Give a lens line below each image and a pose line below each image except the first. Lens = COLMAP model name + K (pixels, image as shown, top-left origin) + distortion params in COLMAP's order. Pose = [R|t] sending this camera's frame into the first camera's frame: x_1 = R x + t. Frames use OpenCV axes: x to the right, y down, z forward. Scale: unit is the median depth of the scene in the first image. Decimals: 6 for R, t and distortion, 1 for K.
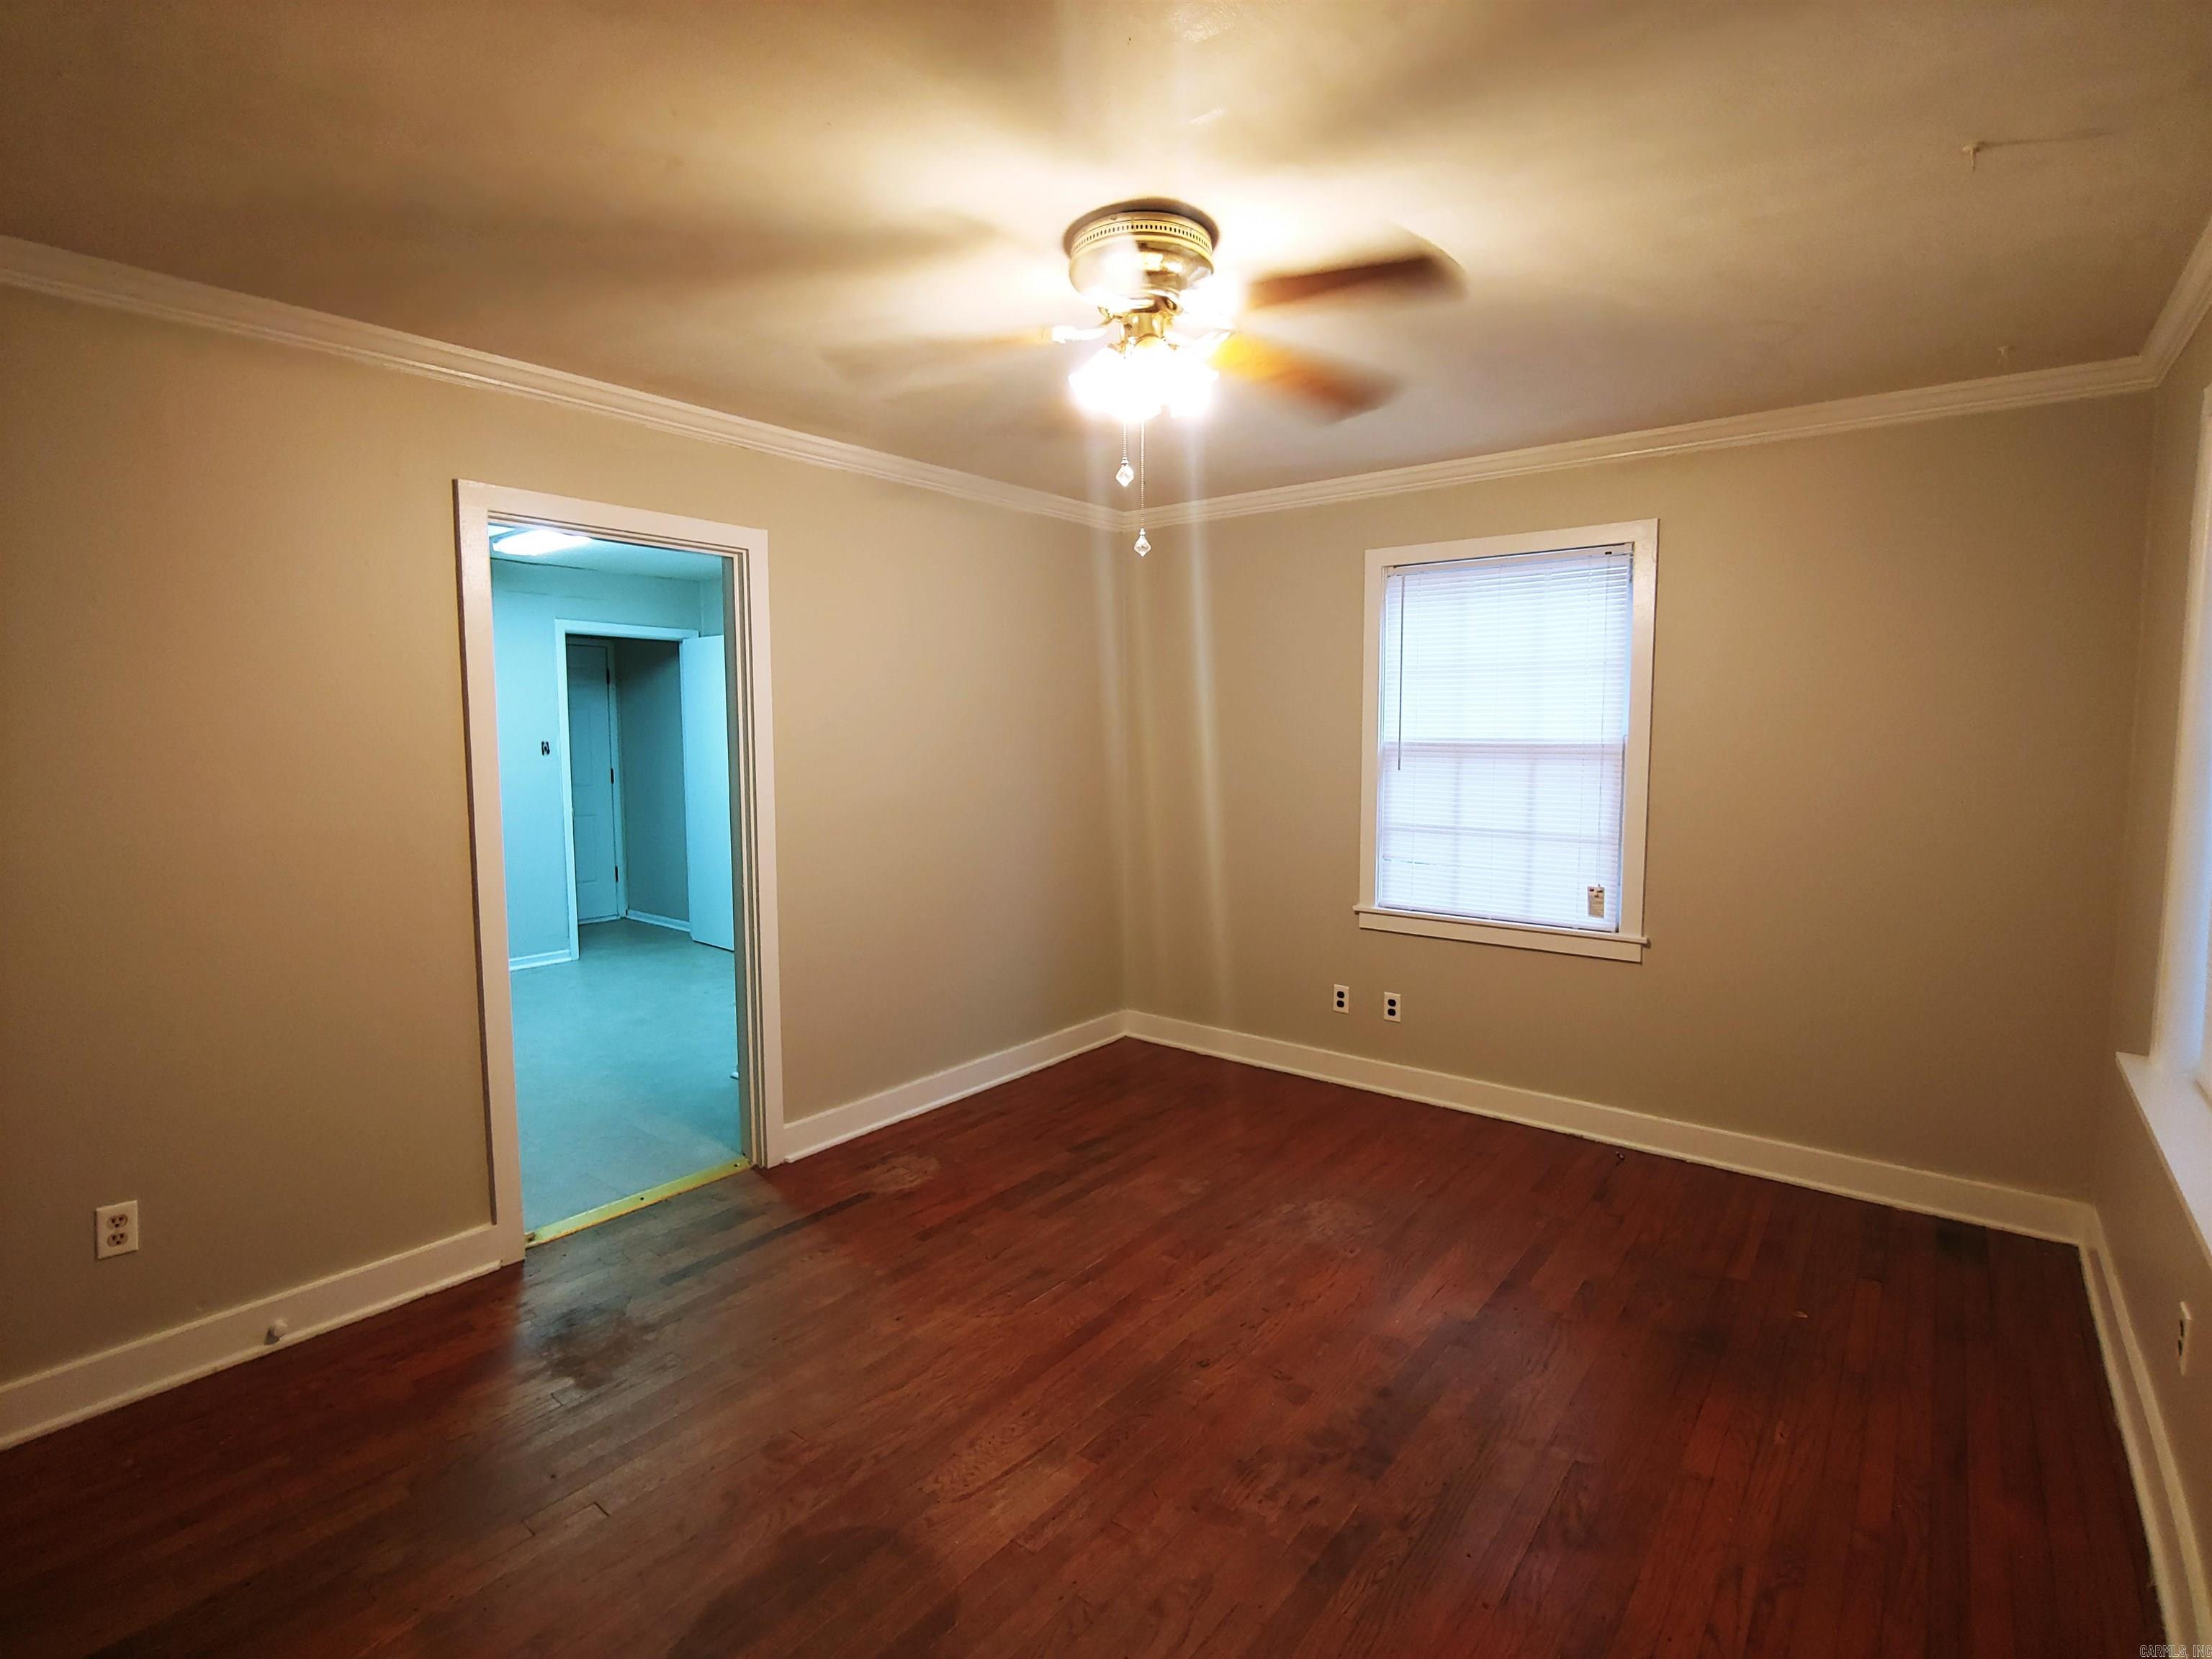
lens RADIAL K [[1052.7, 0, 1127.2], [0, 1052.7, 808.2], [0, 0, 1]] dist [-0.015269, 0.000037]
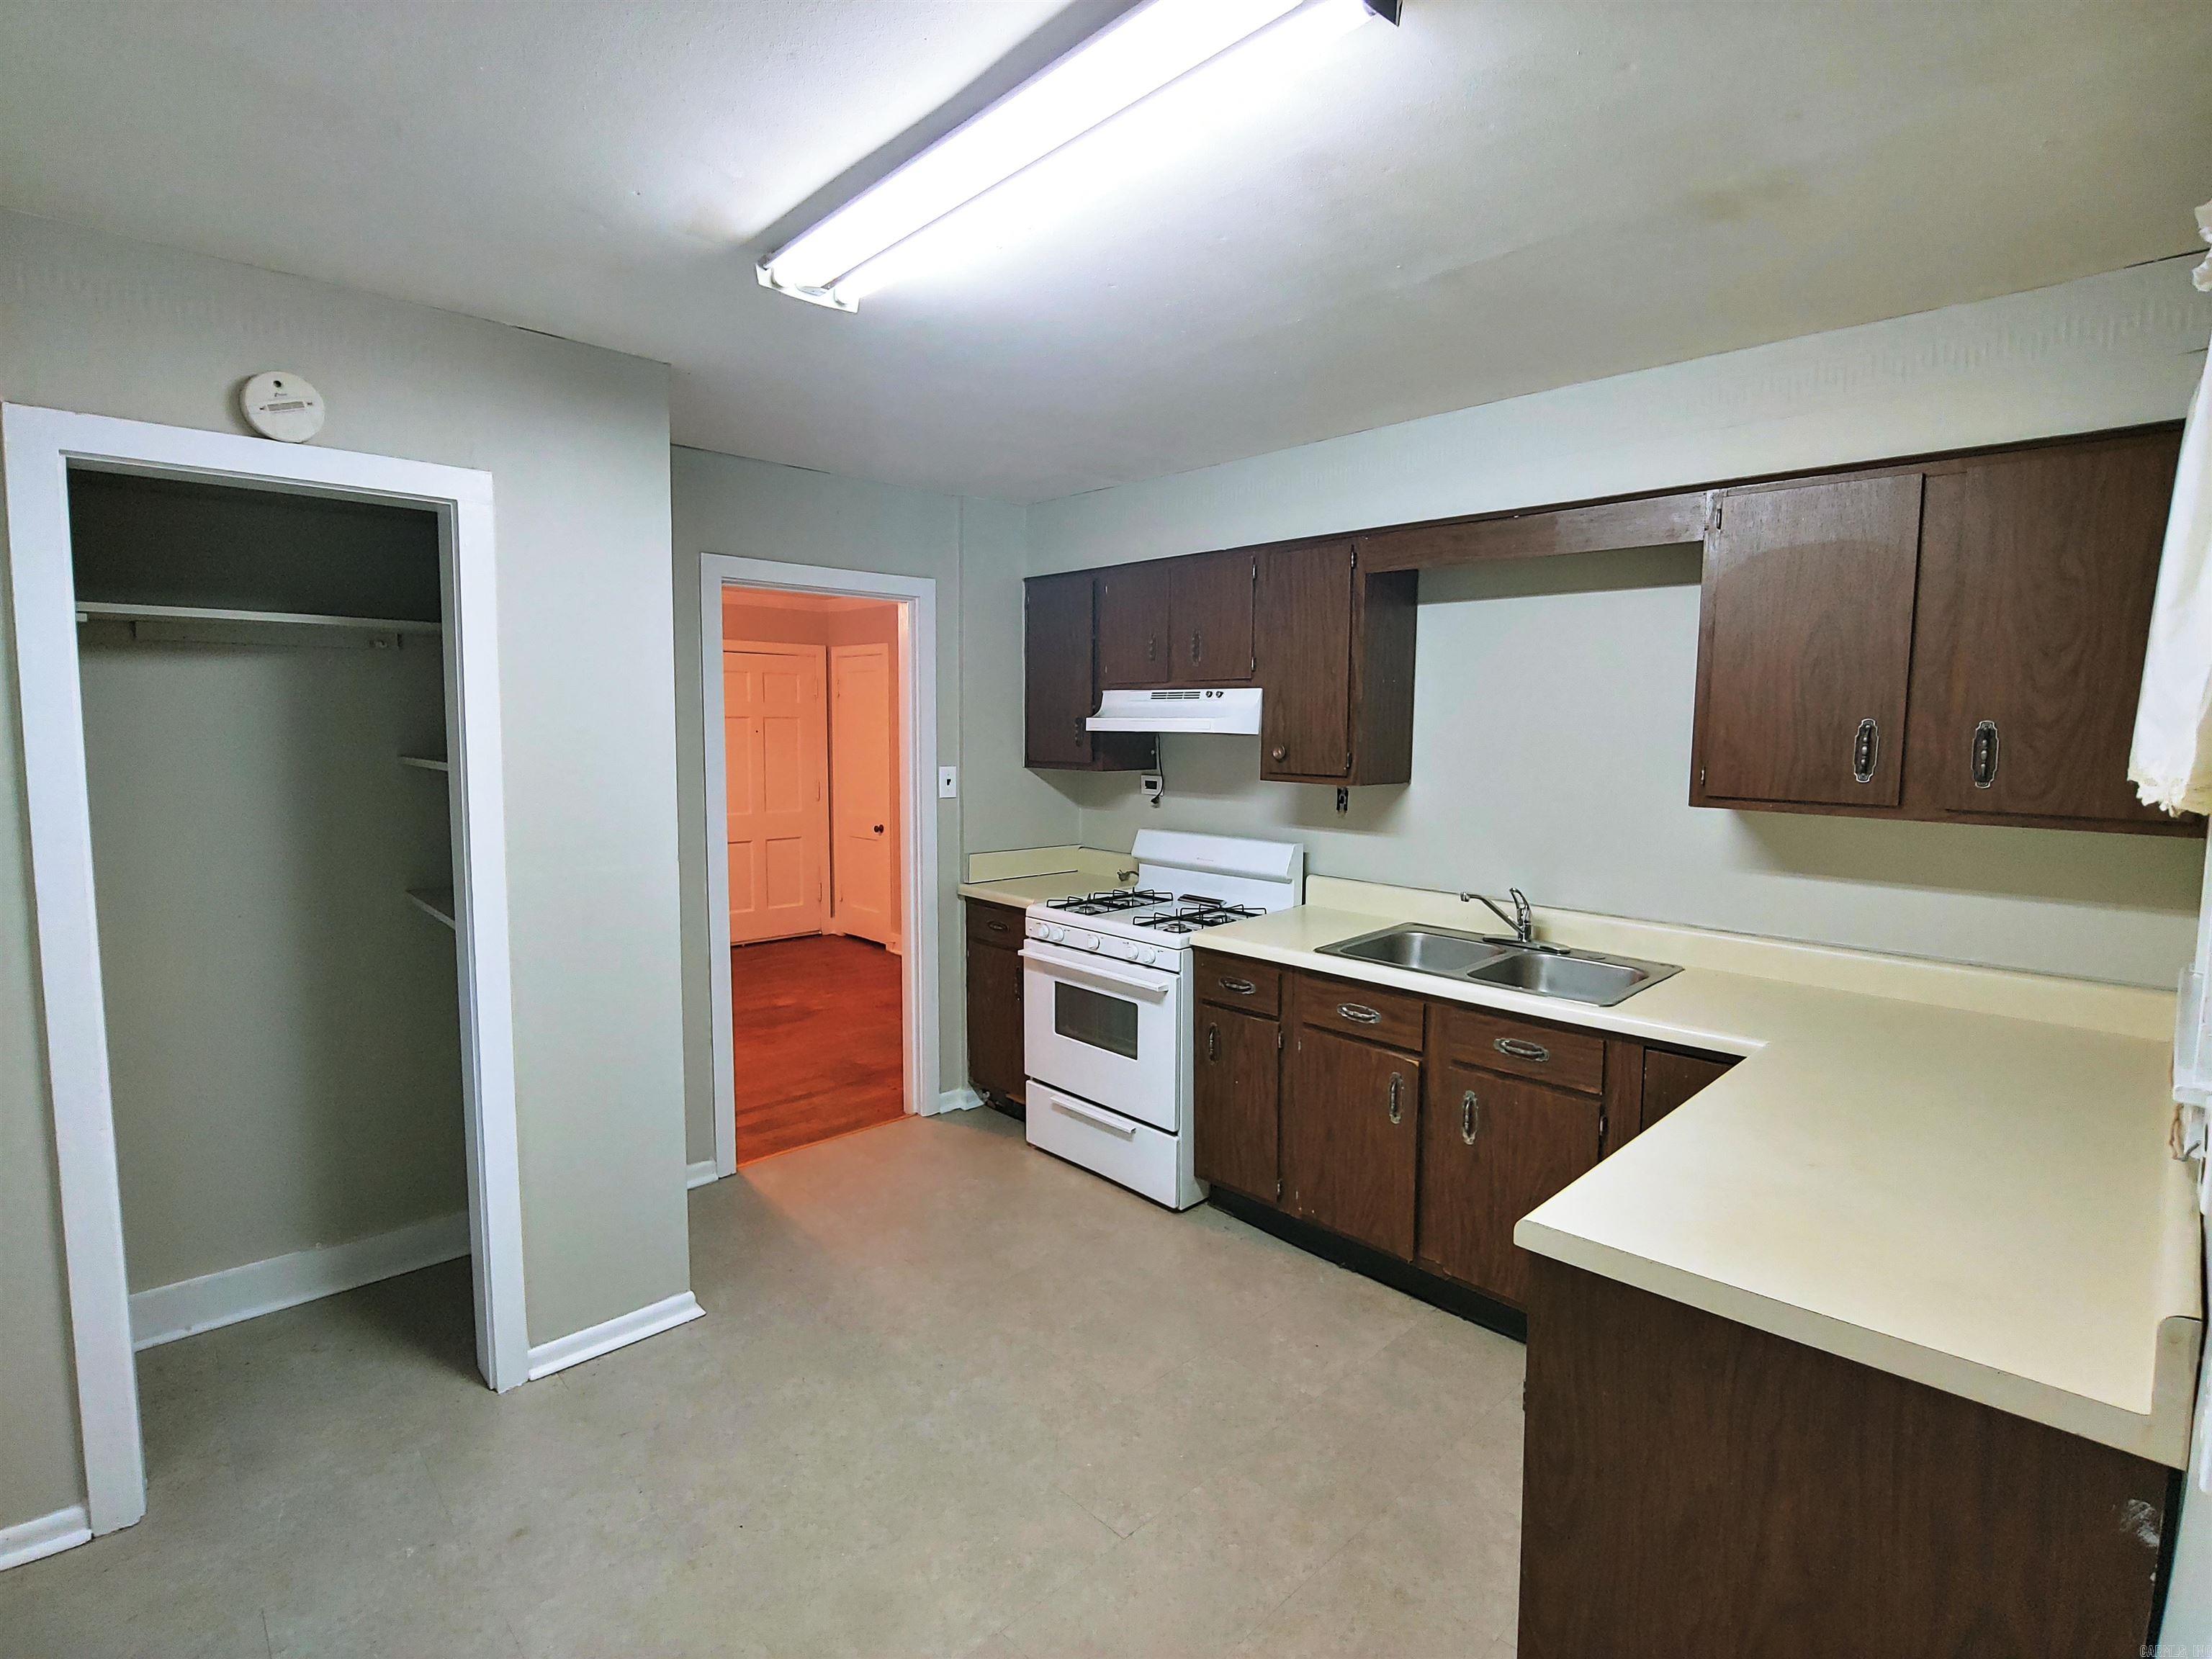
lens RADIAL K [[1057.5, 0, 1110.3], [0, 1057.5, 822.1], [0, 0, 1]] dist [-0.021614, 0.001263]
pose [[-0.989393, -0.023436, 0.143360, -1.114430], [0.000911, 0.985880, 0.167451, -0.221525], [-0.145260, 0.165805, -0.975402, 2.437860]]
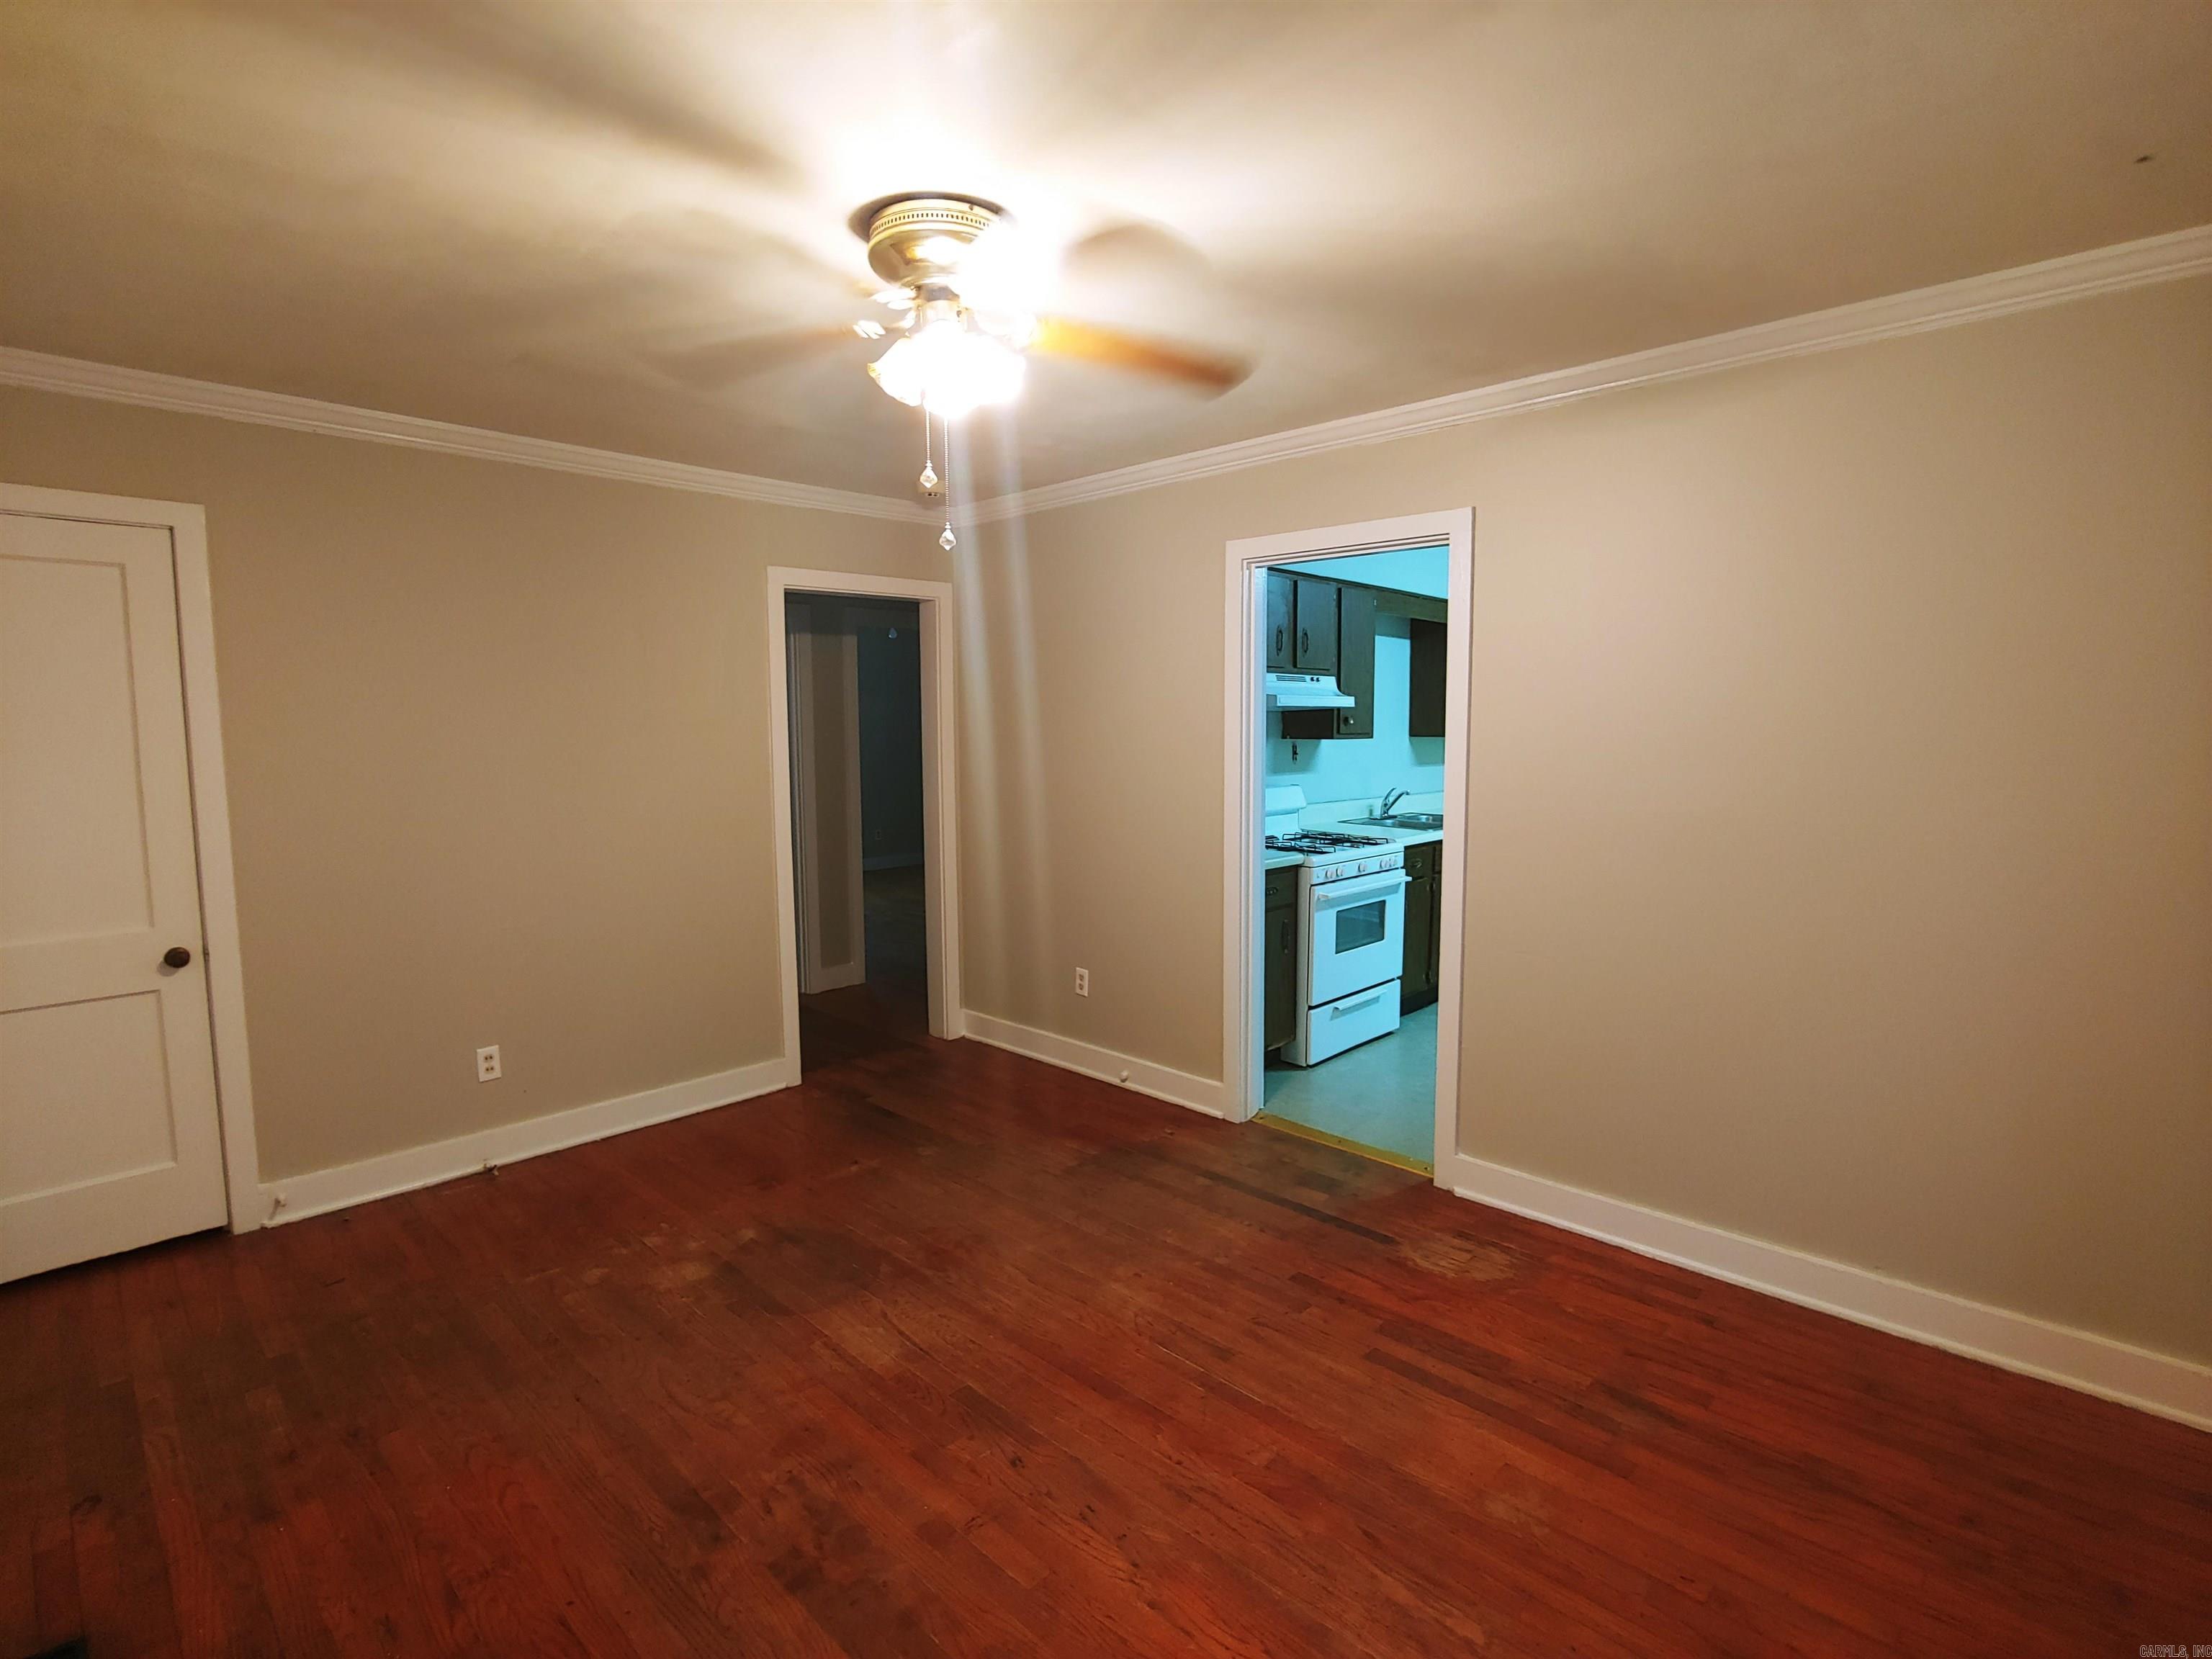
lens RADIAL K [[1057.5, 0, 1110.3], [0, 1057.5, 822.1], [0, 0, 1]] dist [-0.021614, 0.001263]
pose [[-0.101639, 0.094090, -0.990362, 0.766651], [-0.072161, 0.992197, 0.101671, -0.076713], [0.992201, 0.081799, -0.094056, 0.980239]]
